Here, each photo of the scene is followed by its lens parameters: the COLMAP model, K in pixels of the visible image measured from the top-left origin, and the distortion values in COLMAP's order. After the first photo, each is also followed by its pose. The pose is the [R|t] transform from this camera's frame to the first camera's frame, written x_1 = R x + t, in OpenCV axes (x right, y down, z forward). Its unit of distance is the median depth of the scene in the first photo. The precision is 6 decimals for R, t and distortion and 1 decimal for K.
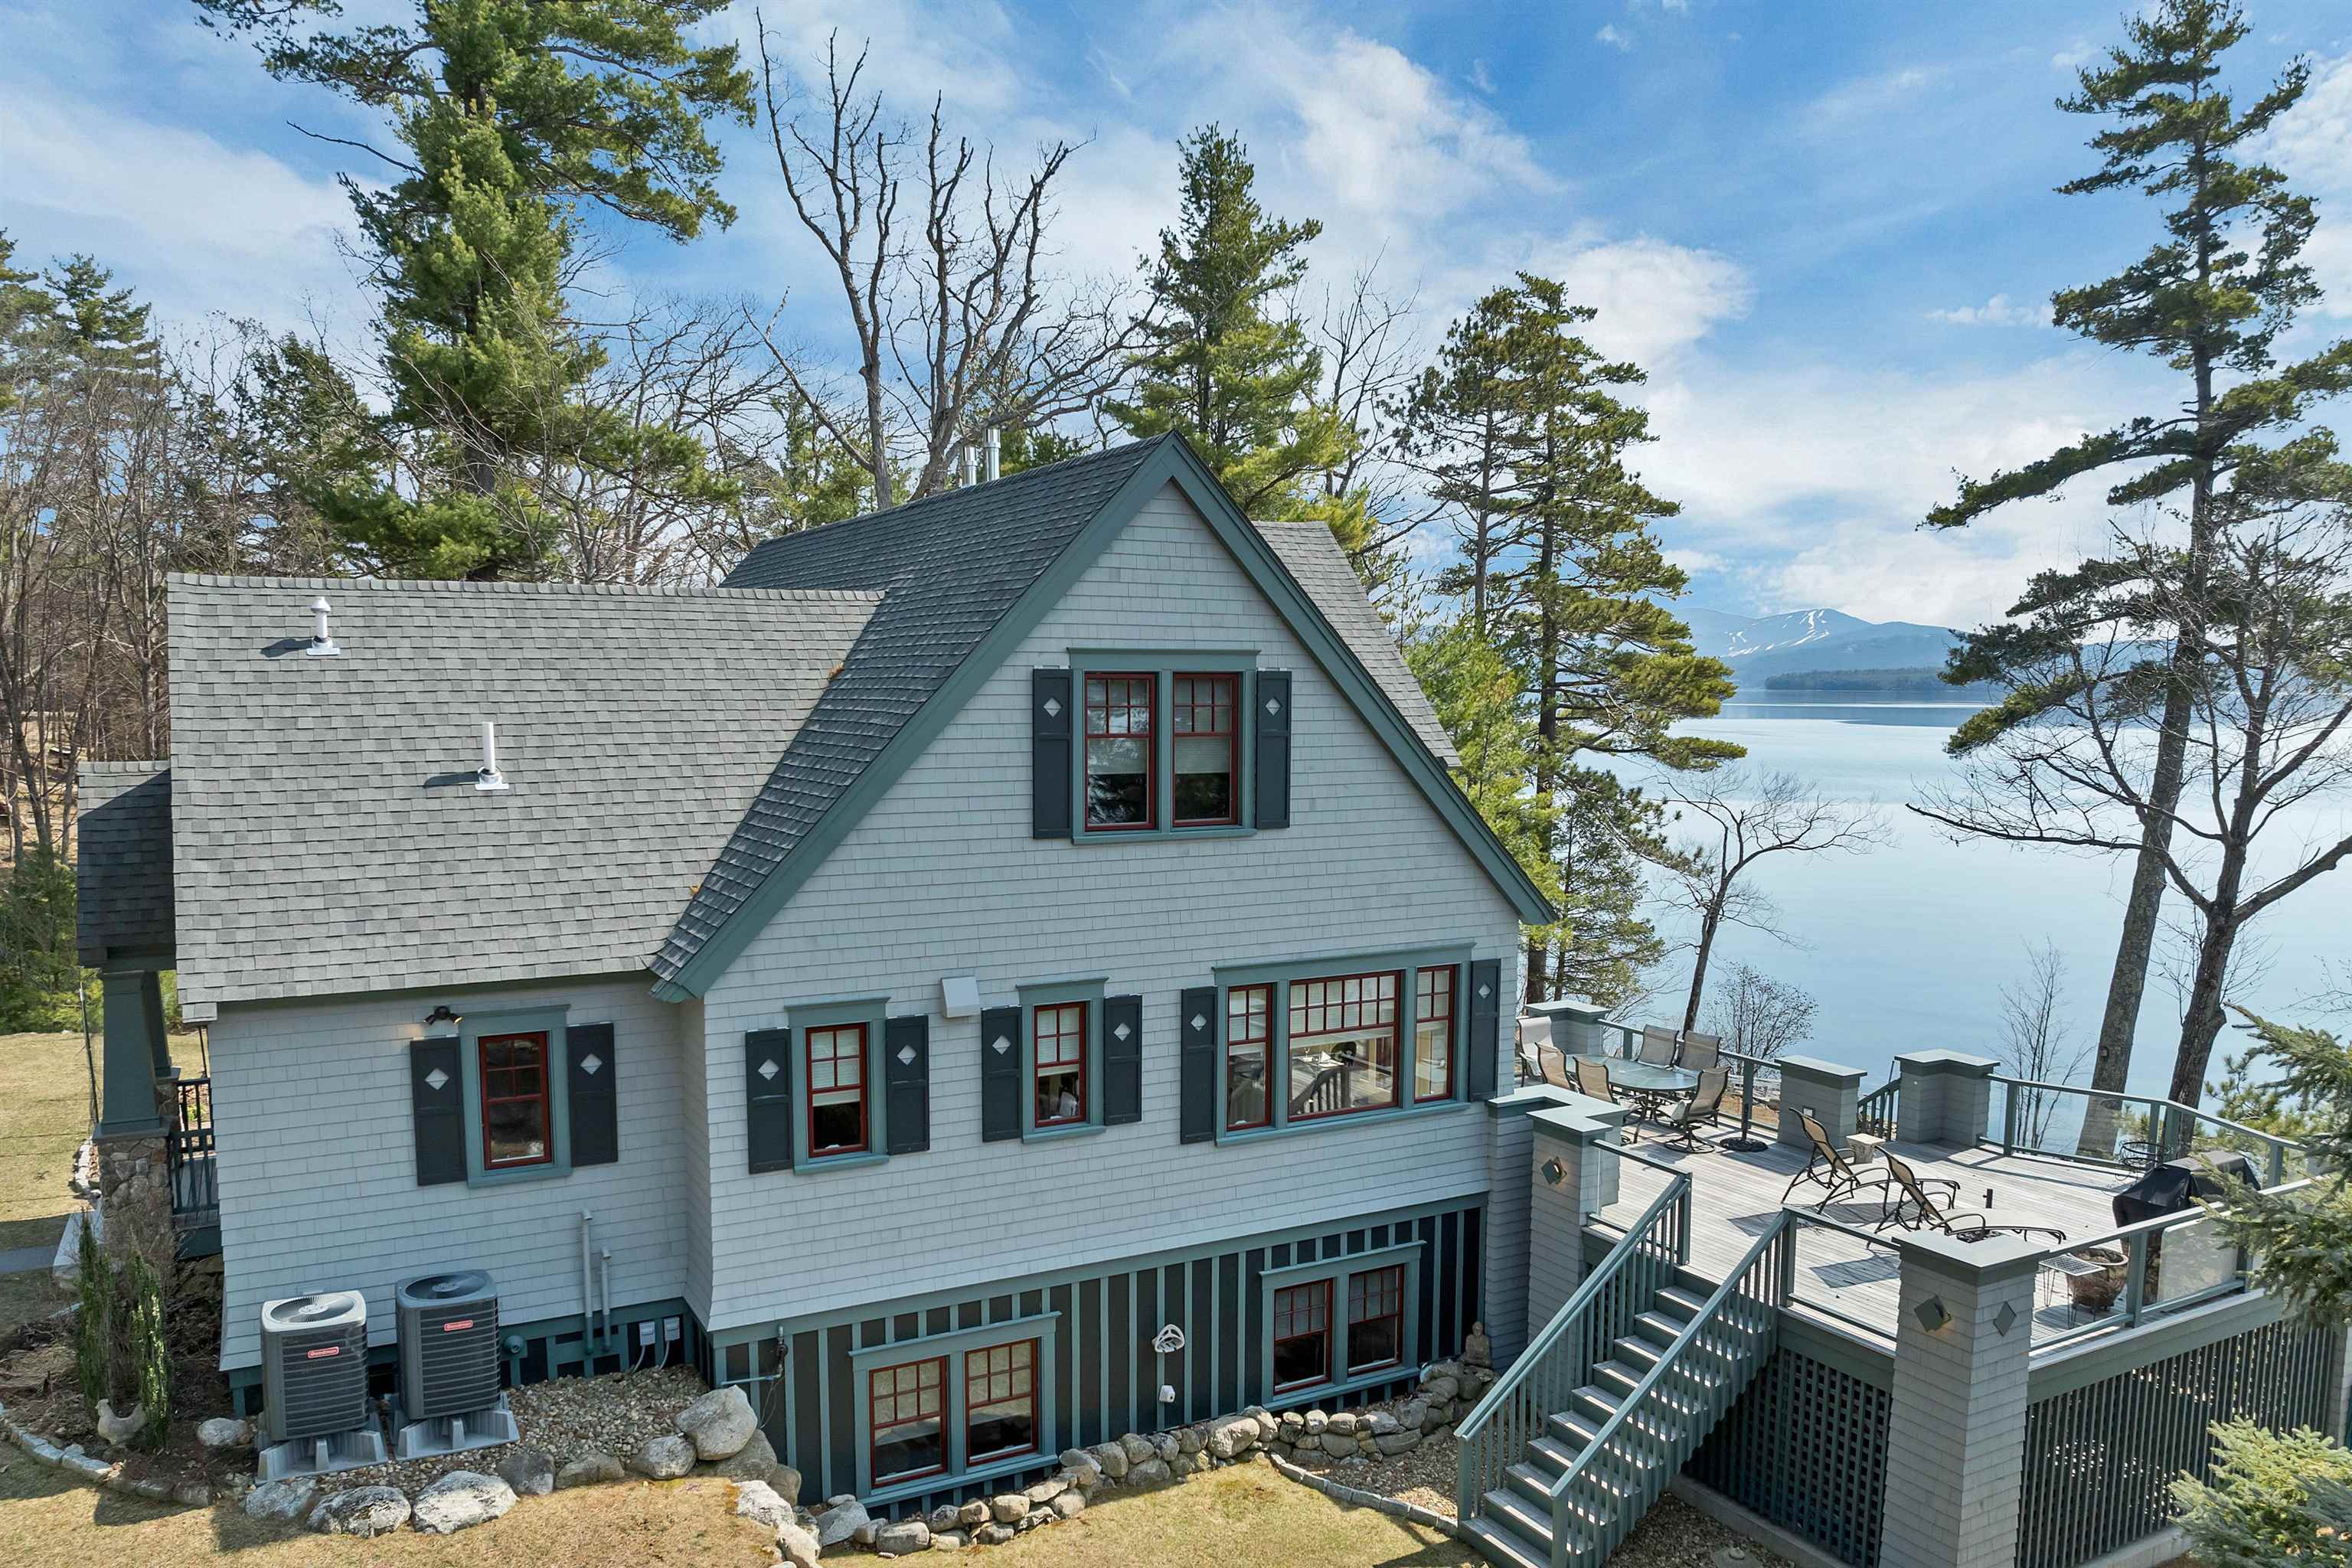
lens RADIAL K [[1694.0, 0, 1178.6], [0, 1694.0, 871.8], [0, 0, 1]] dist [-0.030595, -0.008359]
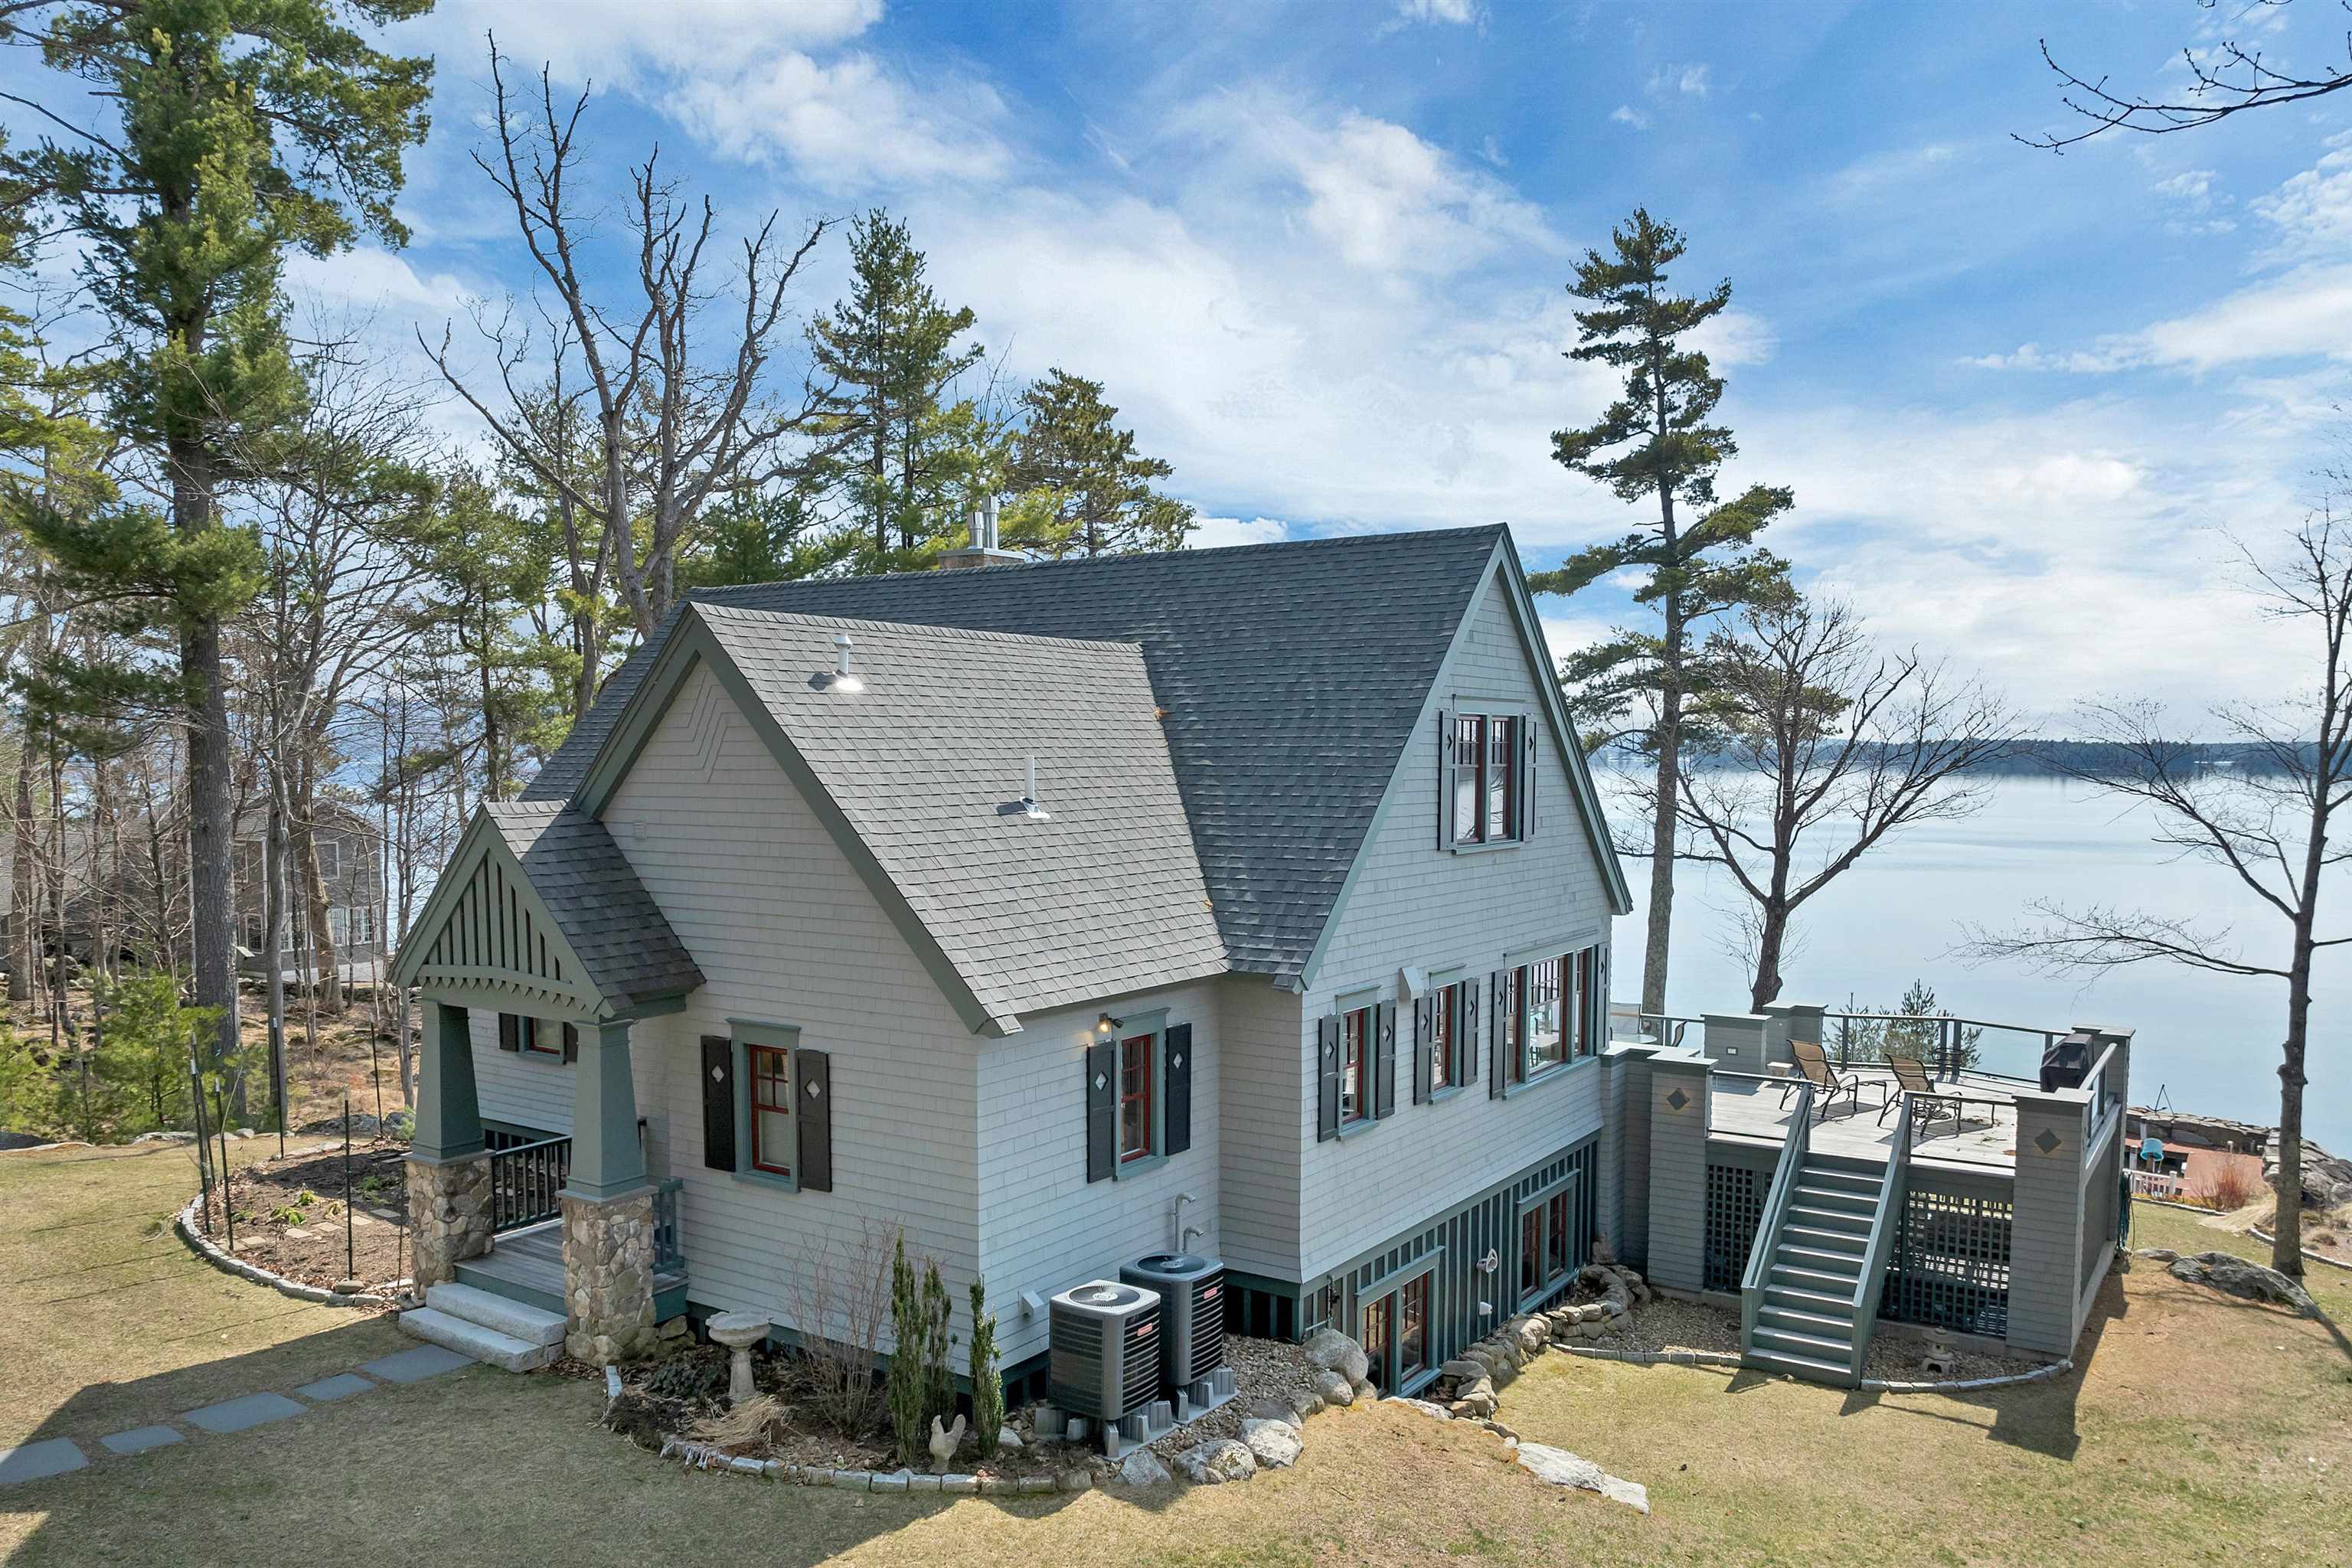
lens RADIAL K [[1694.0, 0, 1178.6], [0, 1694.0, 871.8], [0, 0, 1]] dist [-0.030595, -0.008359]
pose [[0.888783, -0.034494, 0.457027, -0.707782], [0.052992, 0.998210, -0.027715, 0.016927], [-0.455254, 0.048851, 0.889021, 0.004798]]
